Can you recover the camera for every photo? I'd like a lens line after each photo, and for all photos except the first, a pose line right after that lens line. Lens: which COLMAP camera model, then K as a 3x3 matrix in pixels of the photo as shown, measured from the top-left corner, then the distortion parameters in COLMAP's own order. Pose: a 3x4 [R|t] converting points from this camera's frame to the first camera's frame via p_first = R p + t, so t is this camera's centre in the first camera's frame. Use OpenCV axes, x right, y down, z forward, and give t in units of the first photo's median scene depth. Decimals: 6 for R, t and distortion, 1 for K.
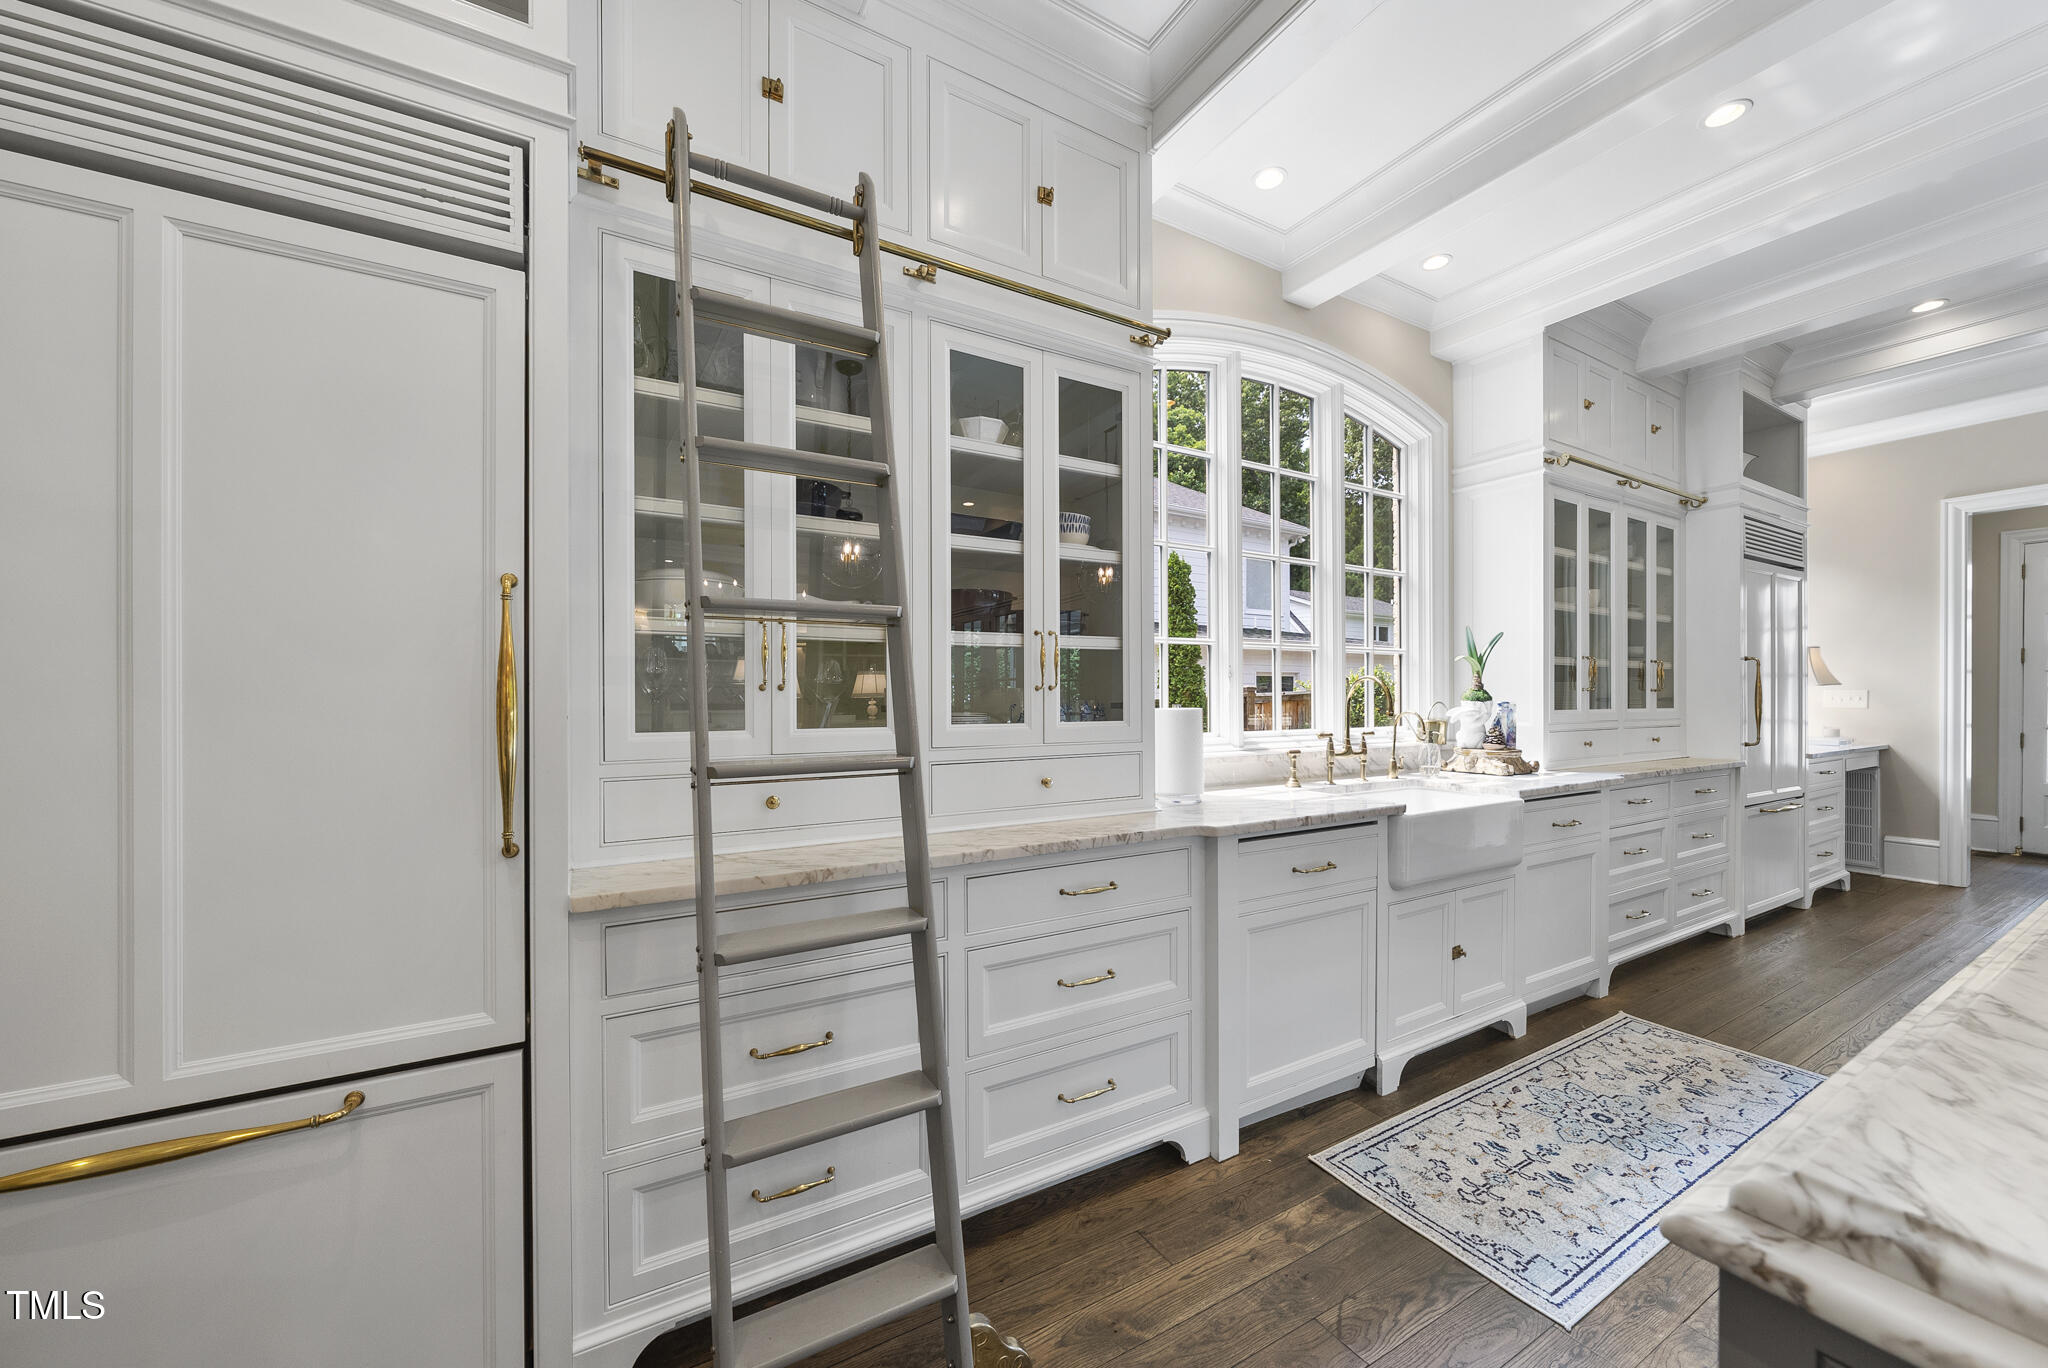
lens RADIAL K [[756.5, 0, 1023.9], [0, 756.5, 685.8], [0, 0, 1]] dist [0.002117, 0.000317]
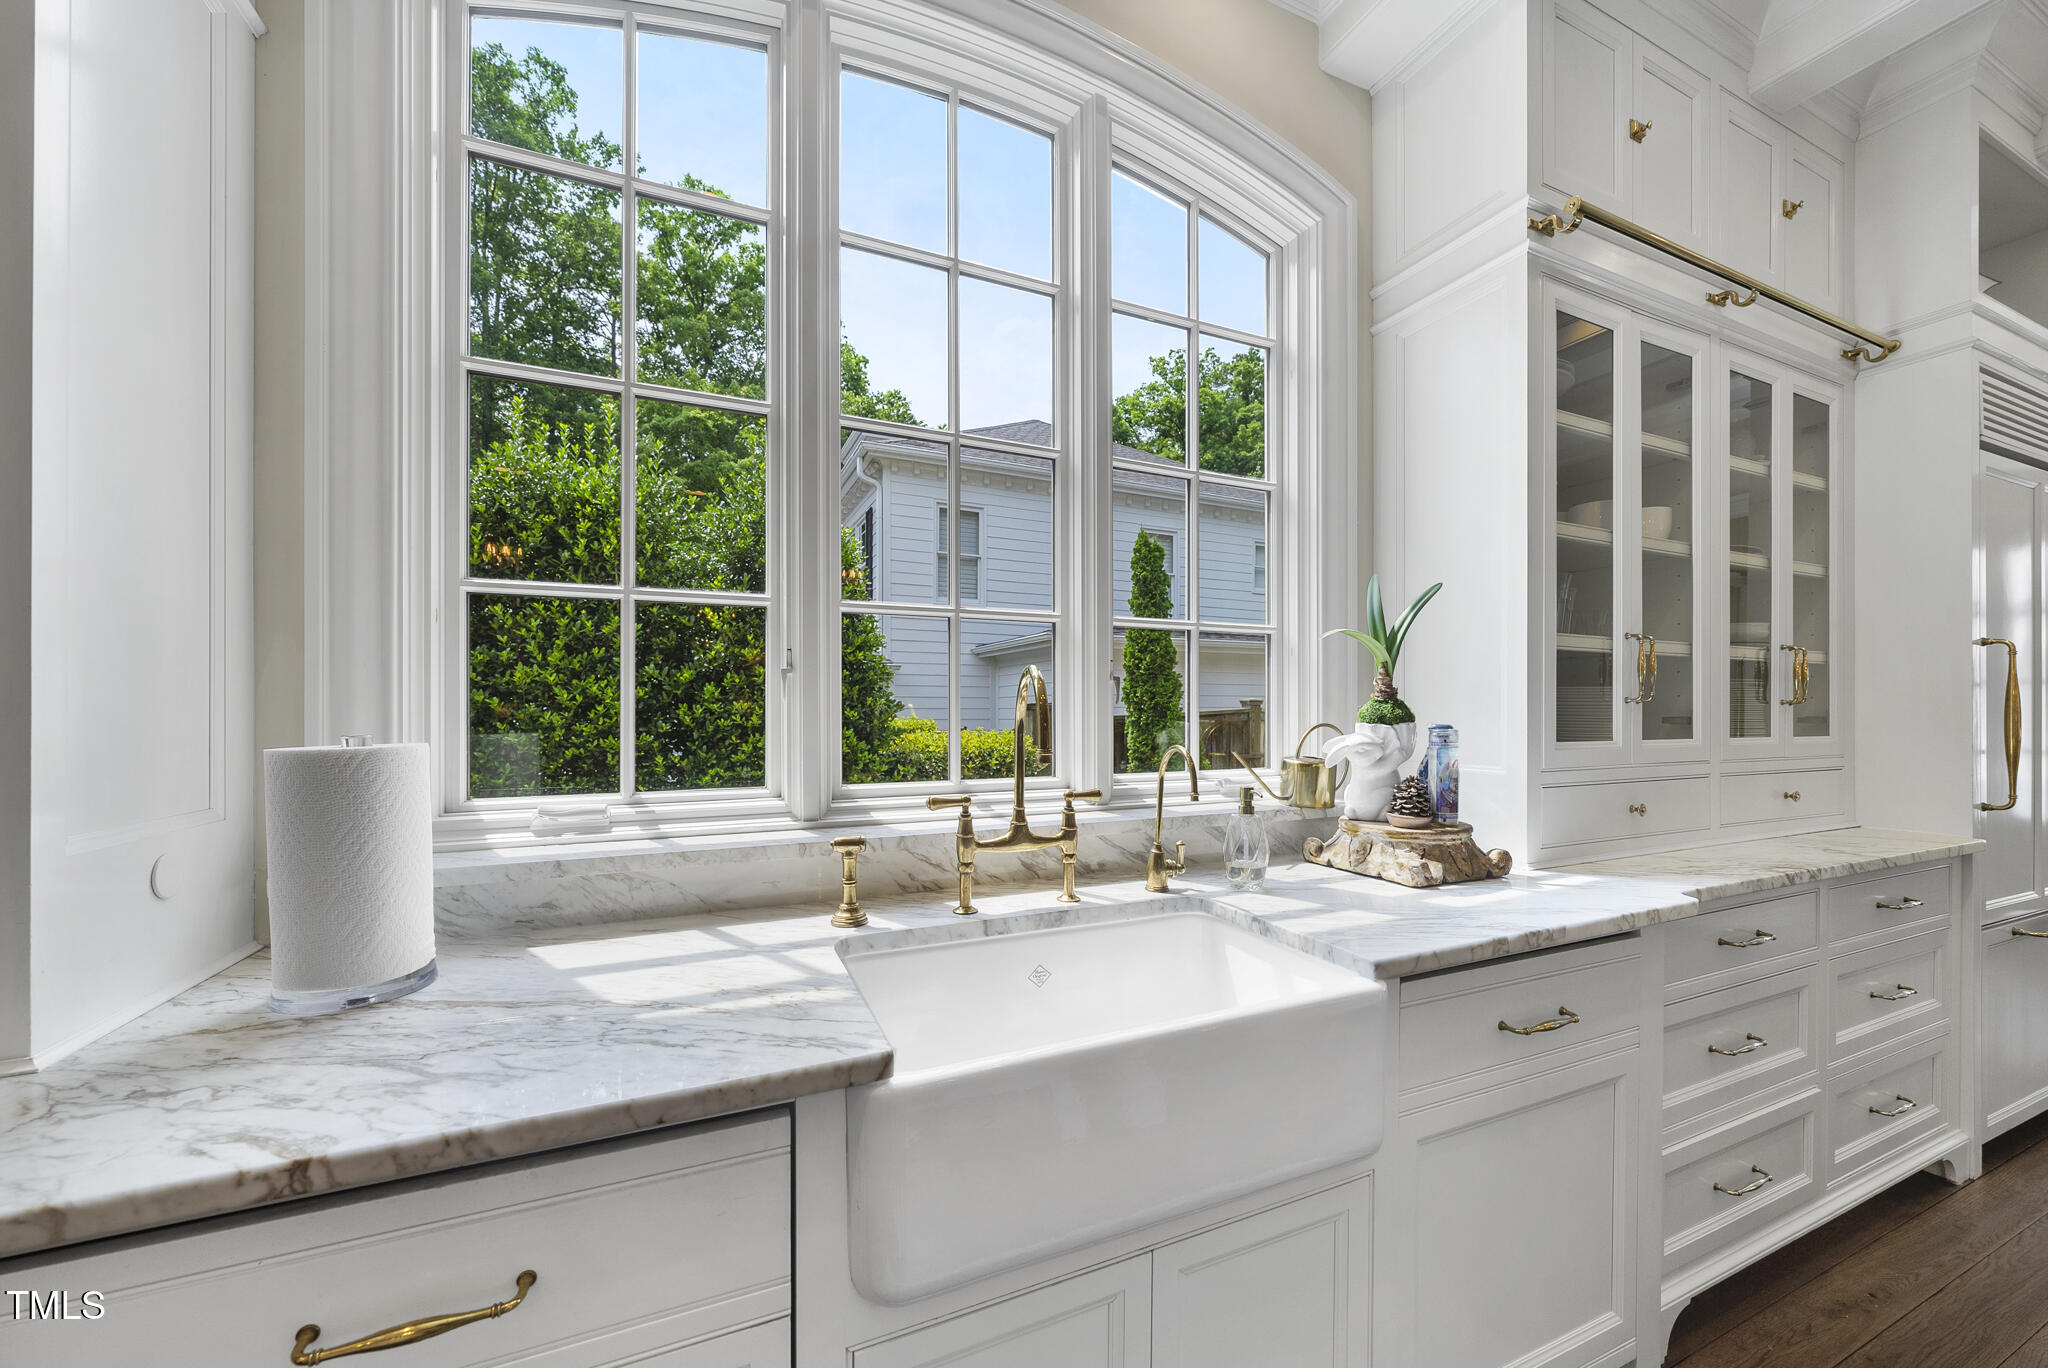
lens RADIAL K [[756.5, 0, 1024.5], [0, 756.5, 699.5], [0, 0, 1]] dist [0.002117, 0.000317]
pose [[0.993977, 0.001392, -0.109584, 0.396460], [-0.001412, 0.999999, -0.000102, 0.004676], [0.109583, 0.000256, 0.993978, 0.456991]]
